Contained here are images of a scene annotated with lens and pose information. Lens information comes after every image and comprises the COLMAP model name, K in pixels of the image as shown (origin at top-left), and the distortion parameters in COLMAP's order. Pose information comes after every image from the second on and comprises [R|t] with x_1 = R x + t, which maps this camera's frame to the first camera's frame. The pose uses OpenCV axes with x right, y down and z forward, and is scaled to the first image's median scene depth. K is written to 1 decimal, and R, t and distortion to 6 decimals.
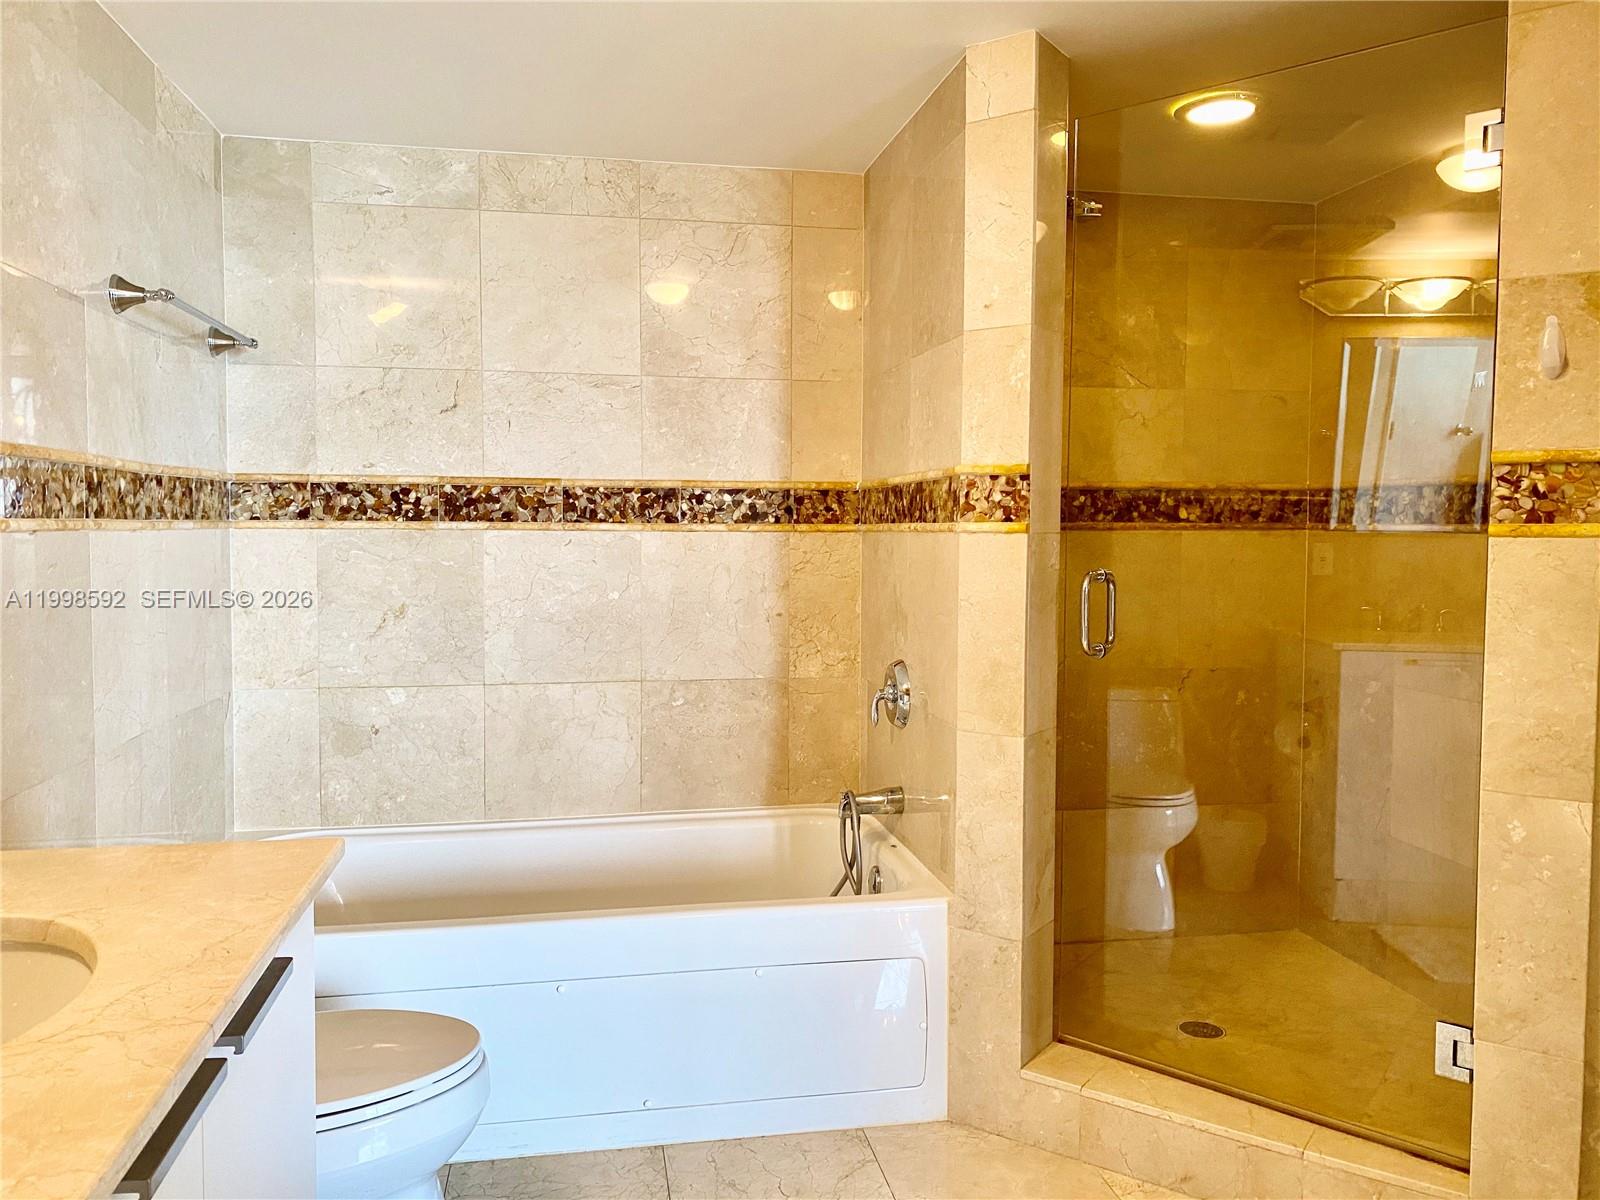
lens RADIAL K [[1228.9, 0, 808.1], [0, 1228.9, 577.4], [0, 0, 1]] dist [0.031752, -0.029337]
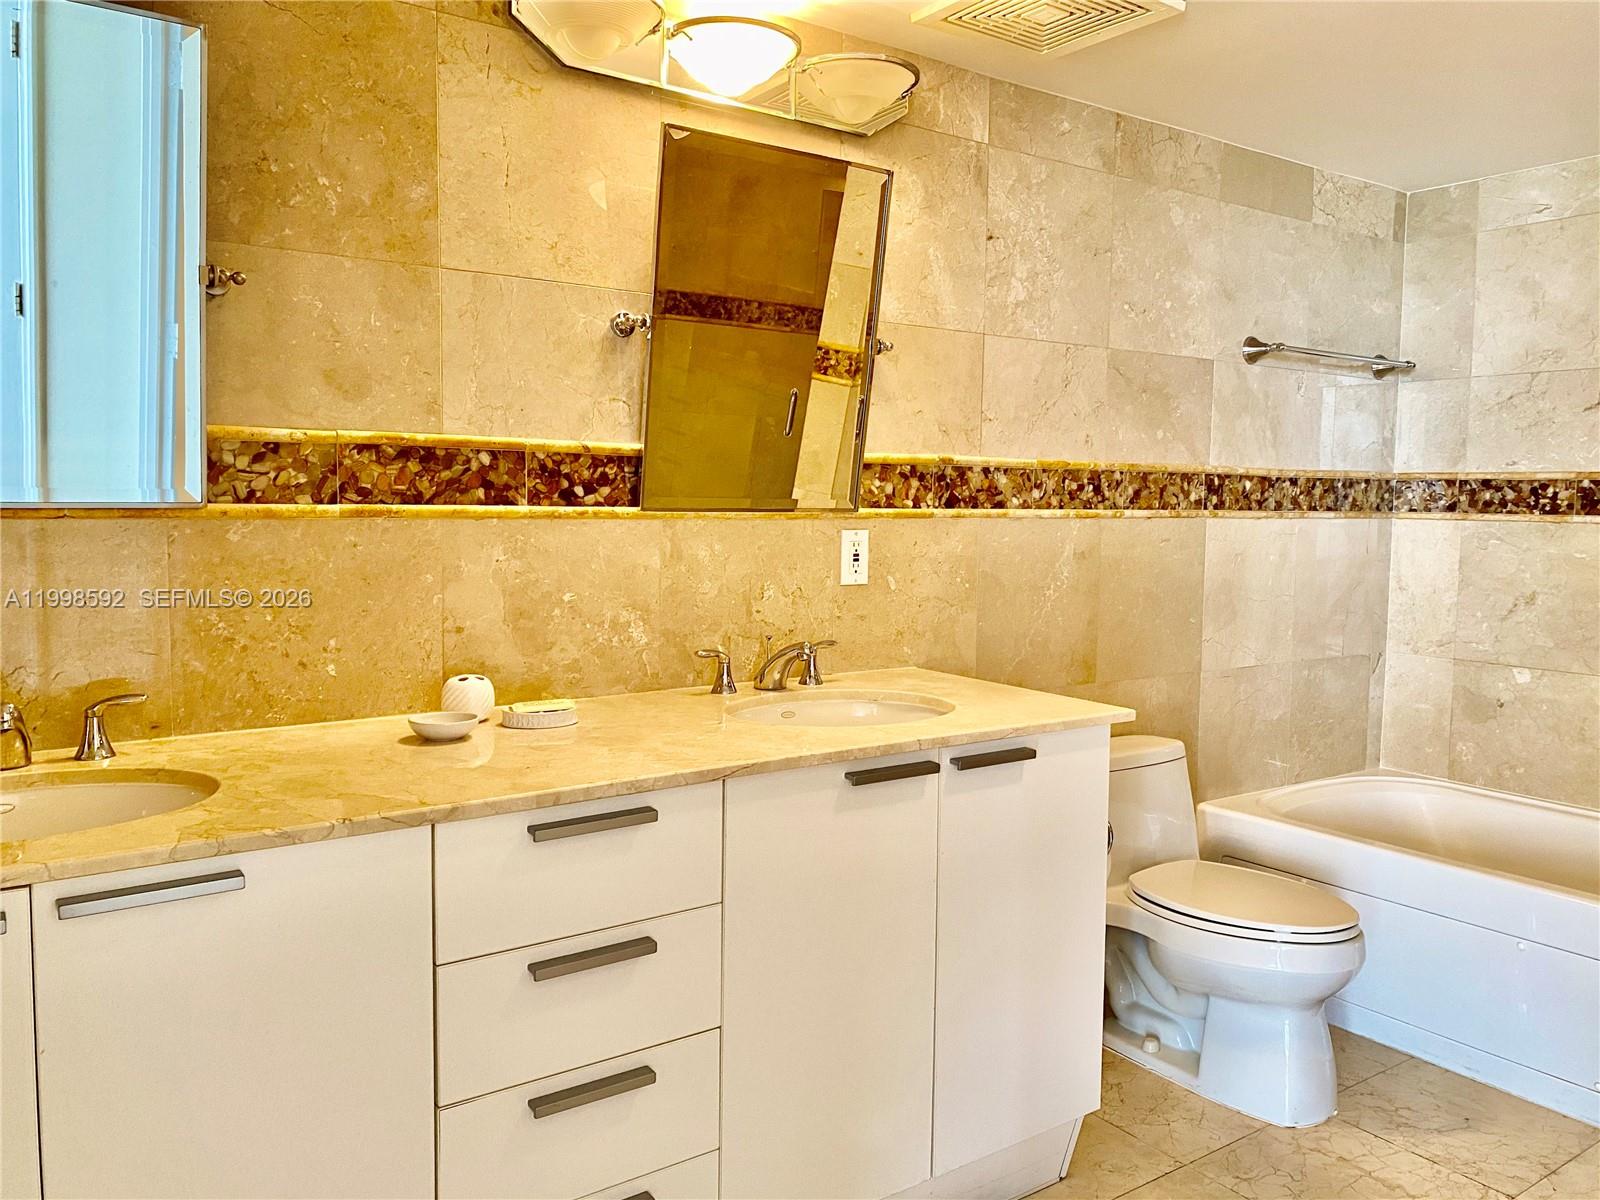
lens RADIAL K [[1228.9, 0, 787.5], [0, 1228.9, 601.3], [0, 0, 1]] dist [0.031752, -0.029337]
pose [[0.408298, 0.078874, -0.909435, 0.395826], [-0.053367, 0.996619, 0.062475, -0.002815], [0.911287, 0.023026, 0.411127, -0.039596]]
